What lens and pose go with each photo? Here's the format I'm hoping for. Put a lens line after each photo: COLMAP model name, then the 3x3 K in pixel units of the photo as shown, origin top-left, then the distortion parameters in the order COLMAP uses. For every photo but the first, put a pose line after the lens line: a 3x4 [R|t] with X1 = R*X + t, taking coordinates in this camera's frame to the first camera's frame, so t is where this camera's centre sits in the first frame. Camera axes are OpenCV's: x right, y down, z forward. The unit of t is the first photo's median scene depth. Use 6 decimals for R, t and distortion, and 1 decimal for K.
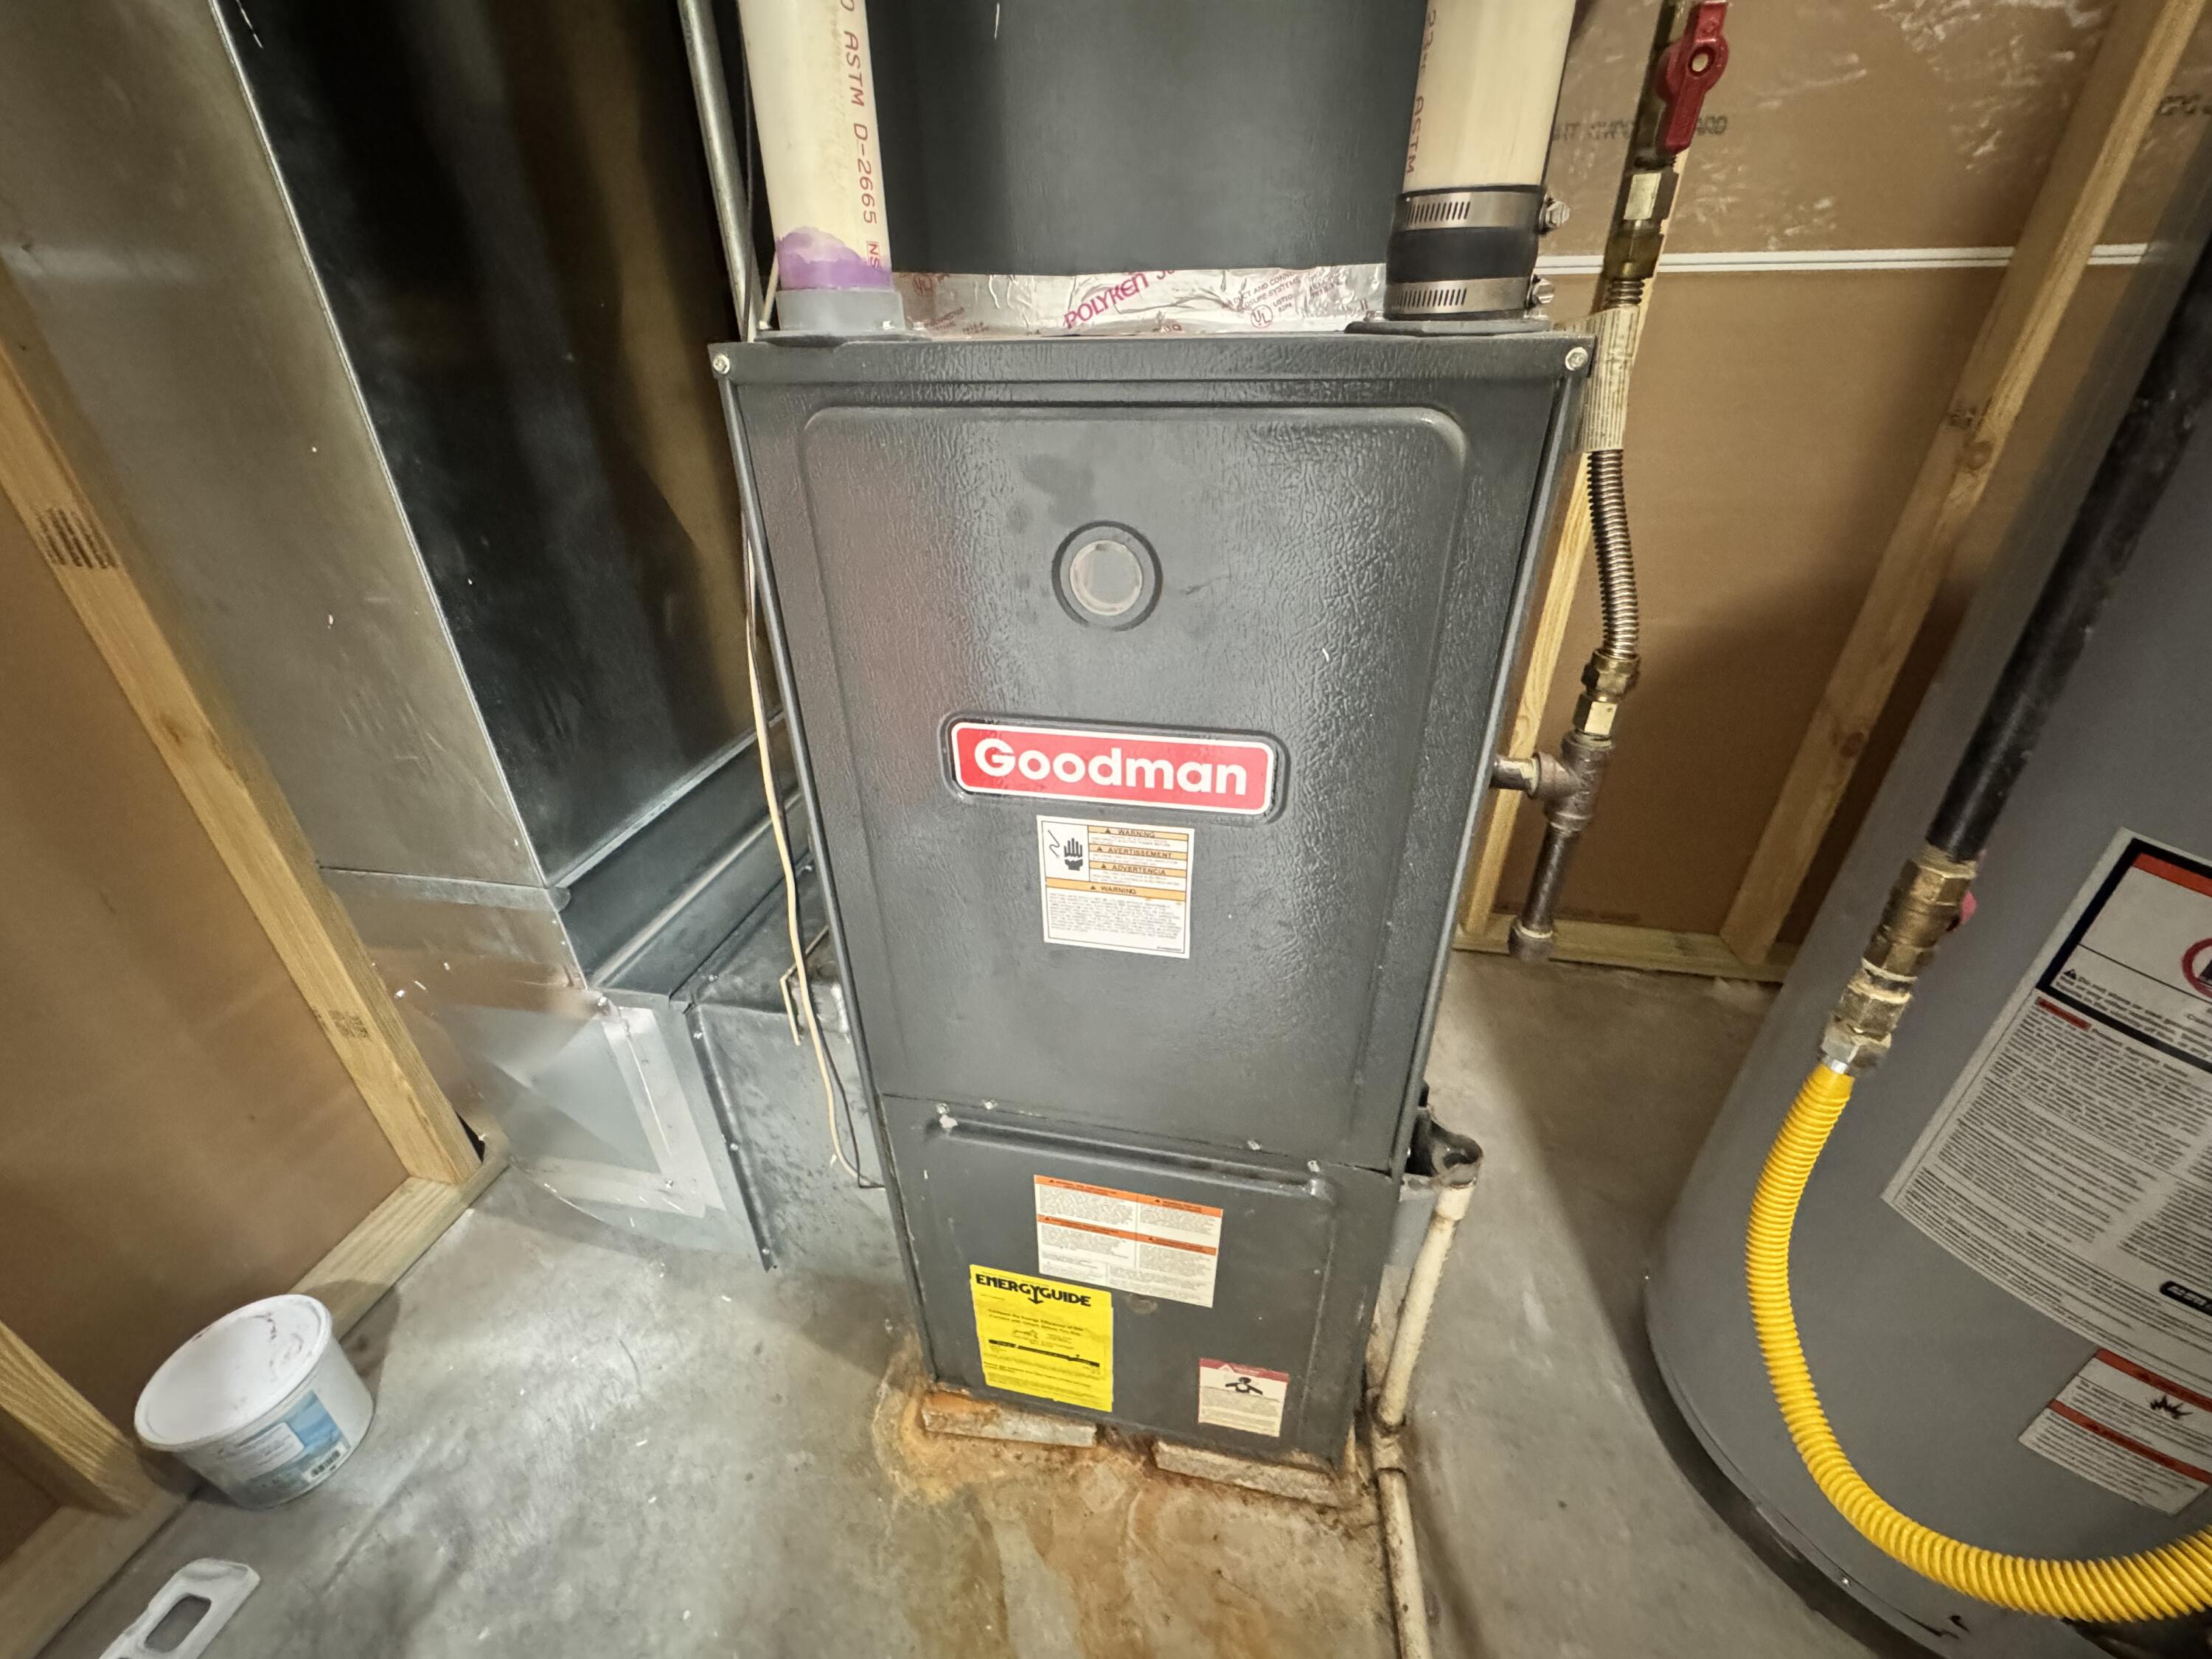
lens RADIAL K [[887.2, 0, 1101.4], [0, 887.2, 827.9], [0, 0, 1]] dist [-0.002592, -0.000530]
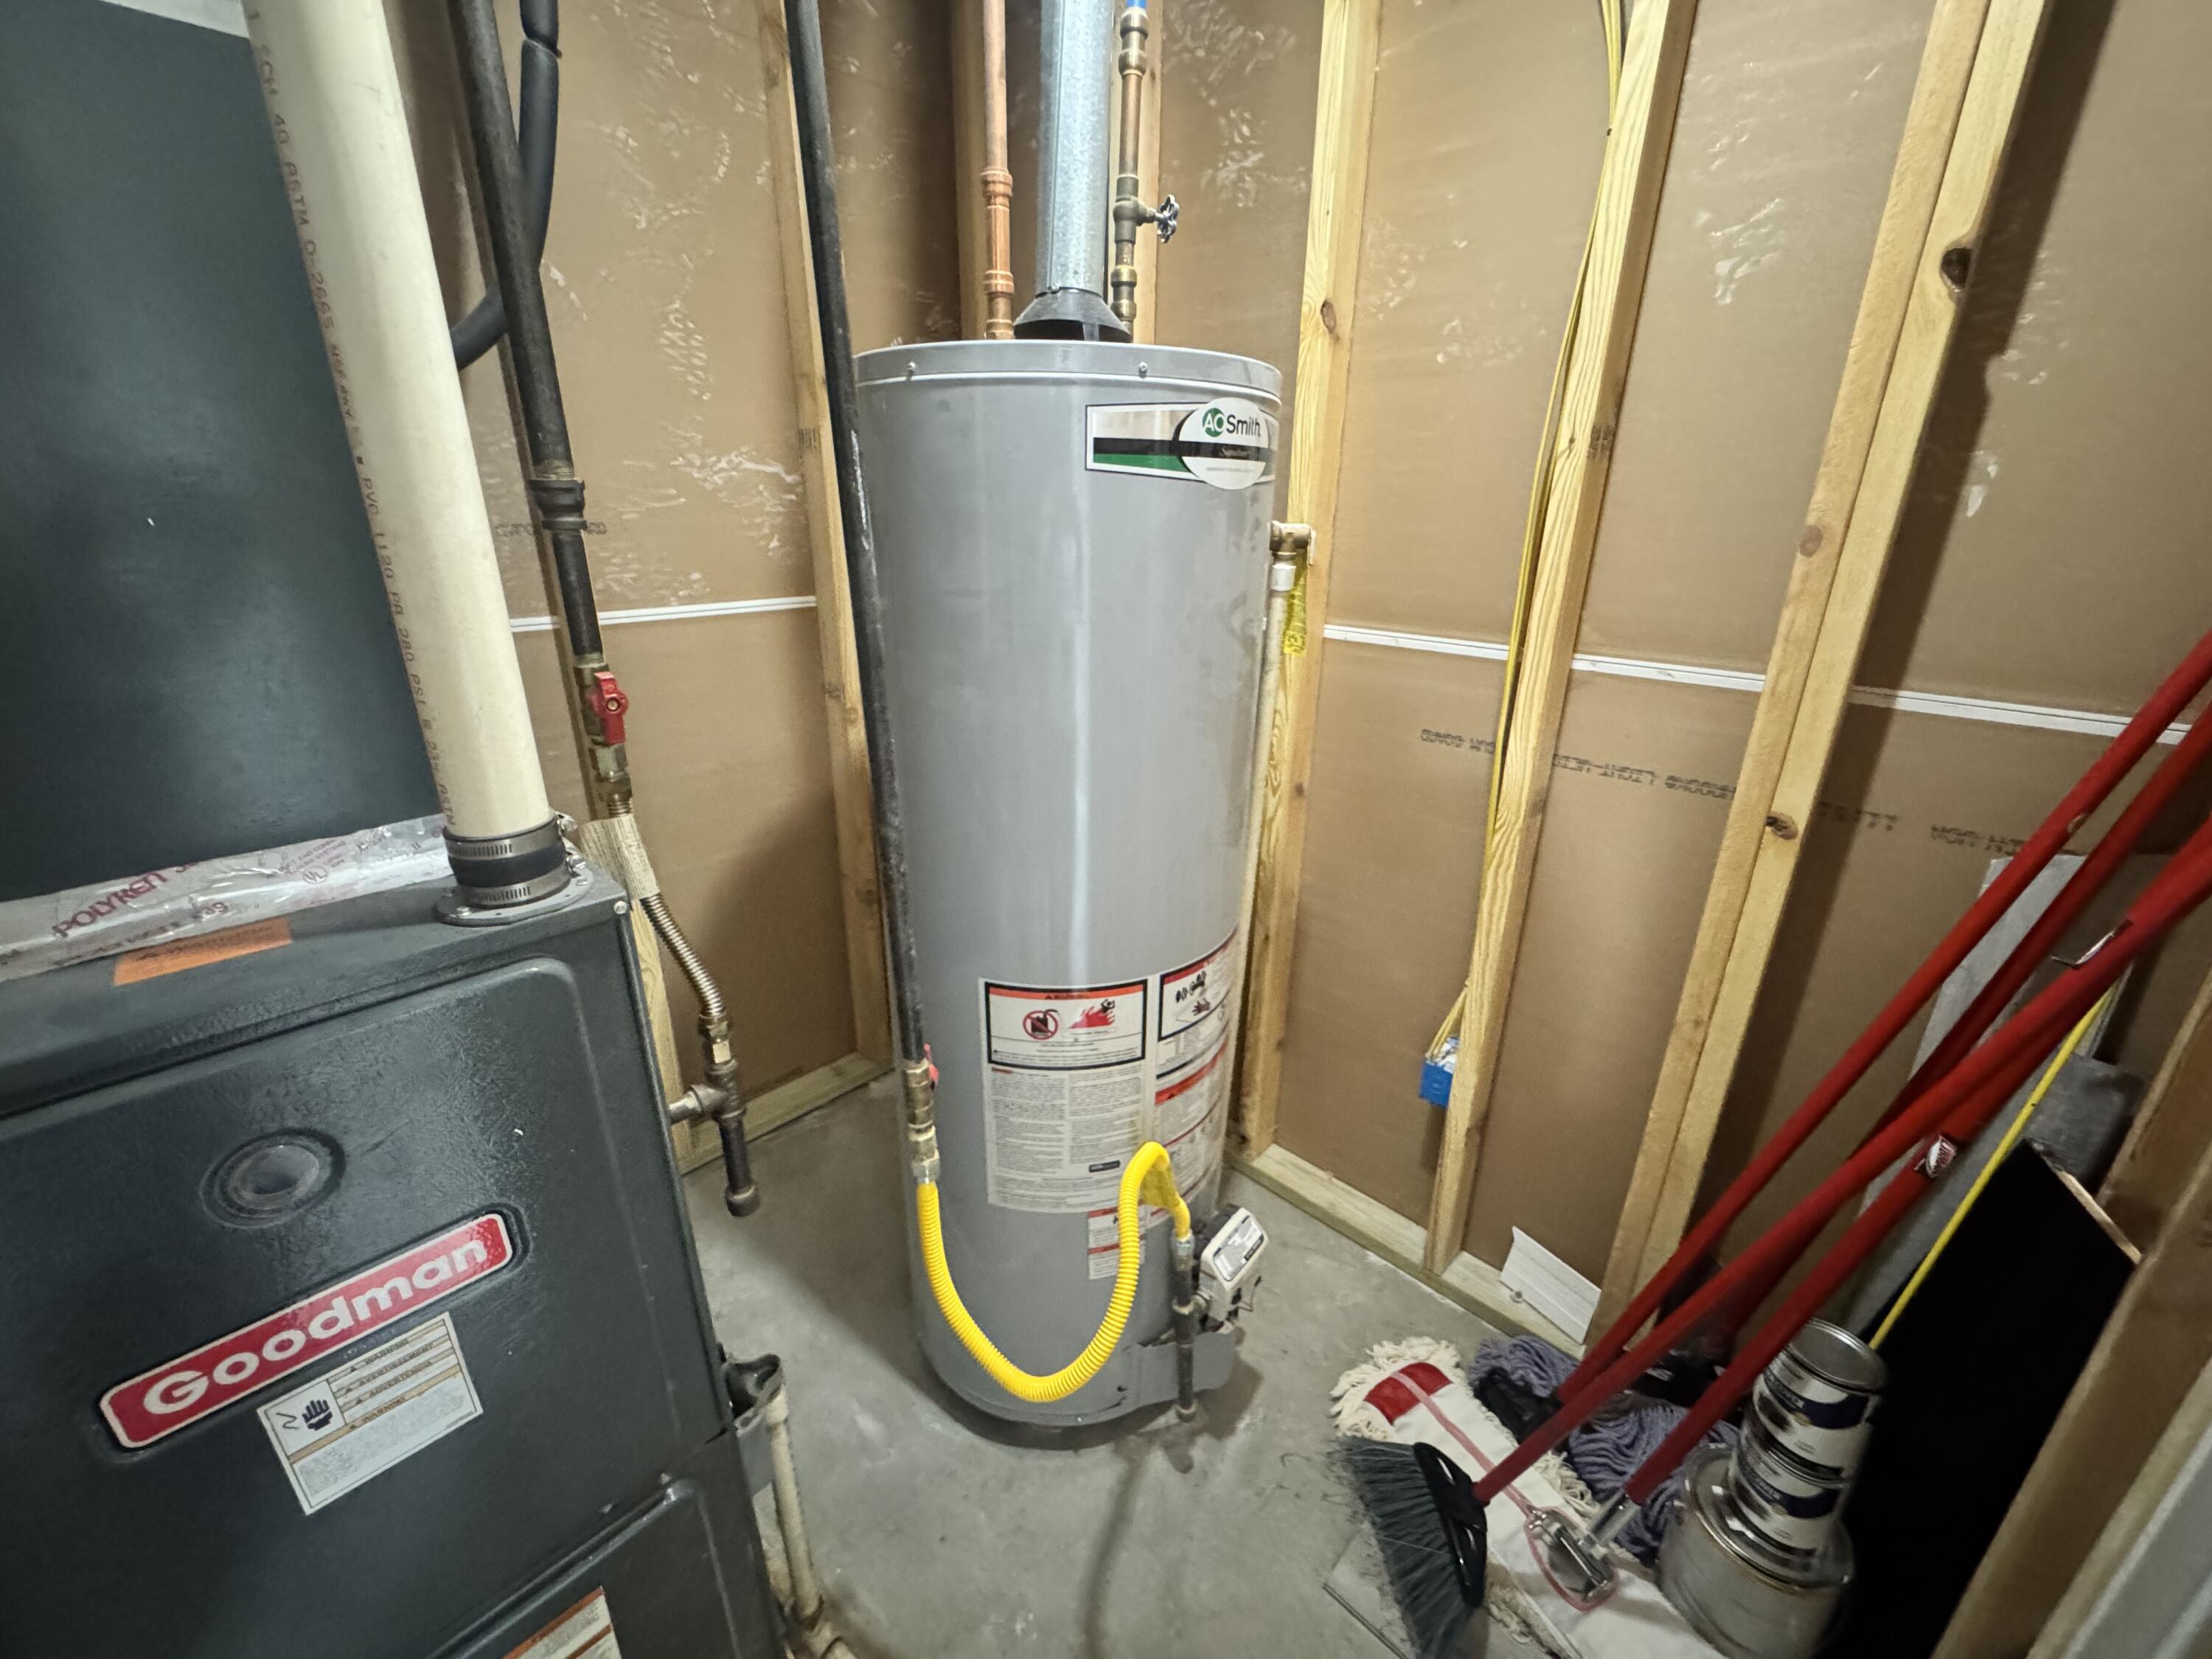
lens RADIAL K [[887.2, 0, 1101.4], [0, 887.2, 827.9], [0, 0, 1]] dist [-0.002592, -0.000530]
pose [[0.540212, -0.280534, 0.793392, -0.158228], [0.408041, 0.911874, 0.044597, -0.256417], [-0.735984, 0.299645, 0.607075, -0.456898]]
